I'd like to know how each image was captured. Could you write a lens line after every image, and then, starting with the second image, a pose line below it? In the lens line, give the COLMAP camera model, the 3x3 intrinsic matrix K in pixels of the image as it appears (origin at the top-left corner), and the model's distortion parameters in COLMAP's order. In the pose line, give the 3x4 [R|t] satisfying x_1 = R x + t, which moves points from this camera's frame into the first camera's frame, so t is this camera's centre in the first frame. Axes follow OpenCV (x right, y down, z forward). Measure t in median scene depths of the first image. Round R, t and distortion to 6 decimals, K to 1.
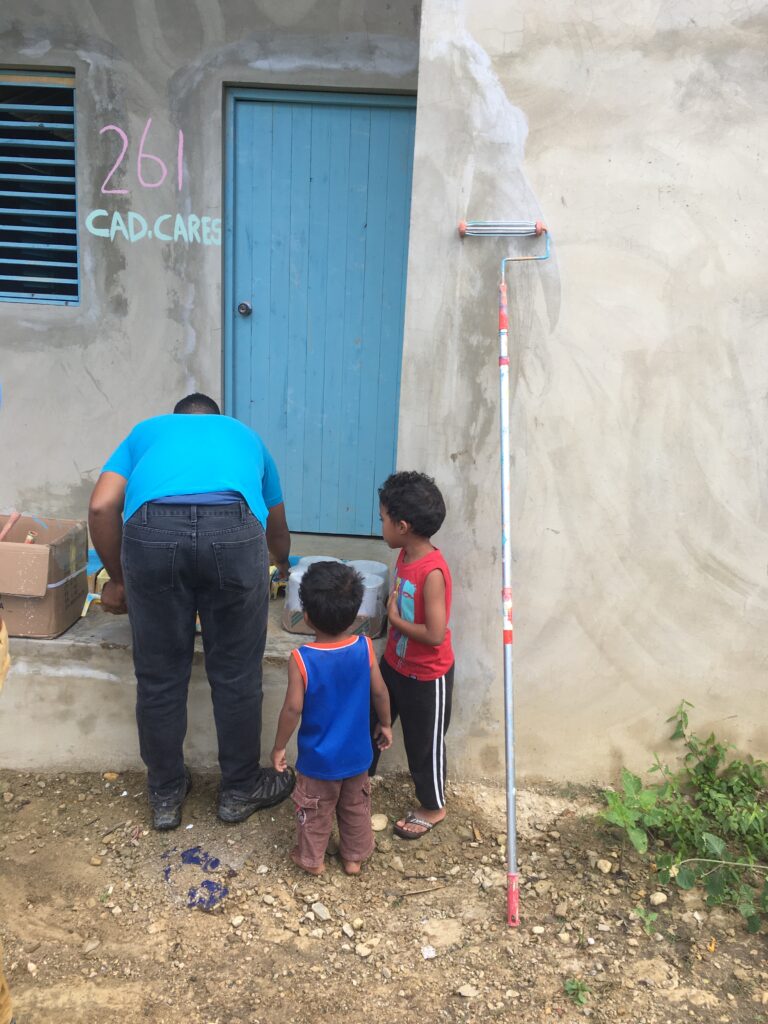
lens RADIAL K [[963.0, 0, 384.0], [0, 963.0, 512.0], [0, 0, 1]] dist [0.117818, -0.014420]
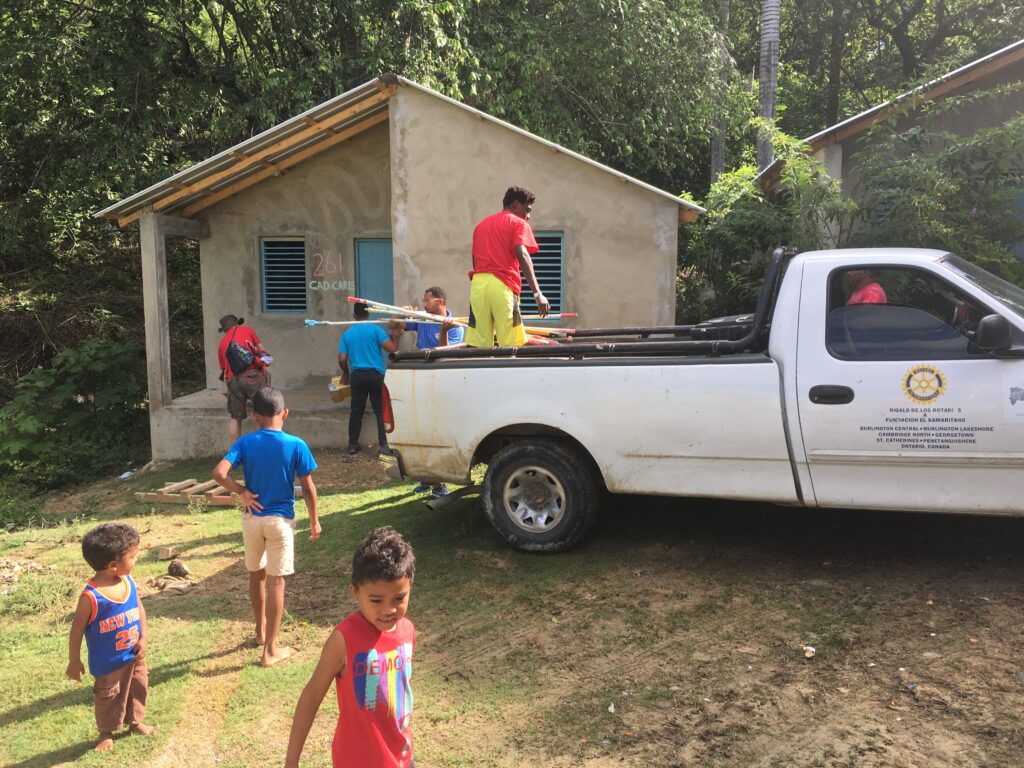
lens RADIAL K [[963.0, 0, 512.0], [0, 963.0, 384.0], [0, 0, 1]] dist [0.117818, -0.014420]
pose [[0.996603, -0.048044, -0.066886, 0.482437], [0.043039, 0.996302, -0.074369, 0.240544], [0.070212, 0.071237, 0.994985, -1.825865]]
